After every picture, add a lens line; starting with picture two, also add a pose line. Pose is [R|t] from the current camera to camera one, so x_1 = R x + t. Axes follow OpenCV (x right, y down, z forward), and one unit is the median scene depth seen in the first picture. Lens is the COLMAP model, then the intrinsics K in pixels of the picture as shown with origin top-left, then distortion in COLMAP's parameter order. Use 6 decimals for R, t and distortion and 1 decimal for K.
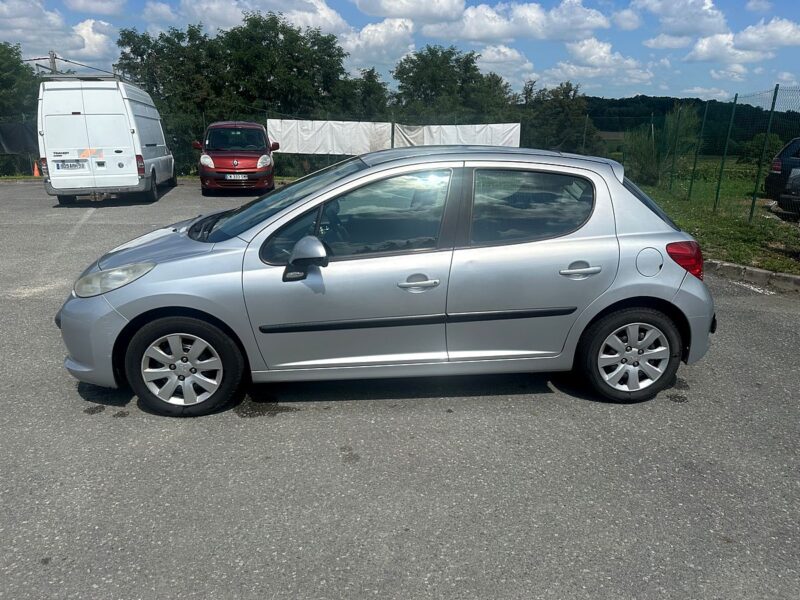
lens RADIAL K [[590.3, 0, 400.0], [0, 590.3, 300.0], [0, 0, 1]] dist [-0.005800, -0.003090]
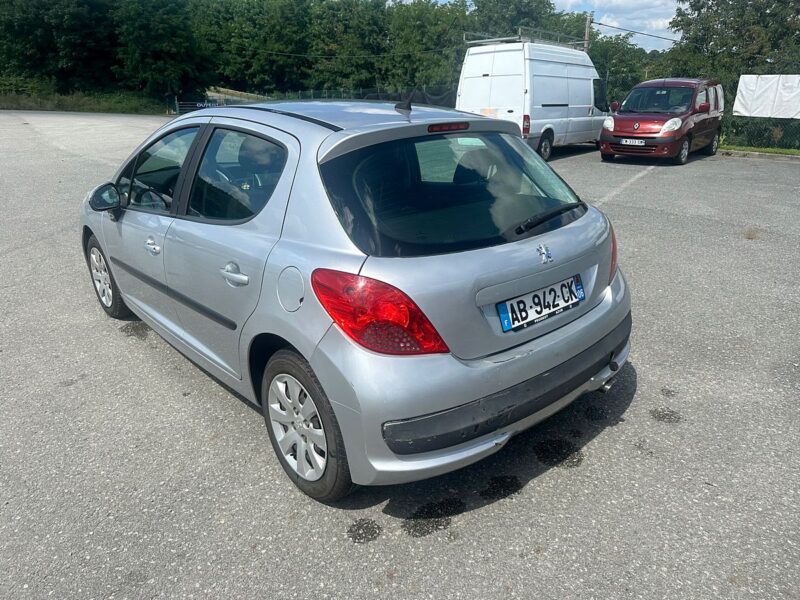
lens RADIAL K [[590.3, 0, 400.0], [0, 590.3, 300.0], [0, 0, 1]] dist [-0.005800, -0.003090]
pose [[0.621017, 0.247655, -0.743643, 0.230955], [-0.203099, 0.967210, 0.152501, -0.041110], [0.757026, 0.056328, 0.650952, 0.162421]]
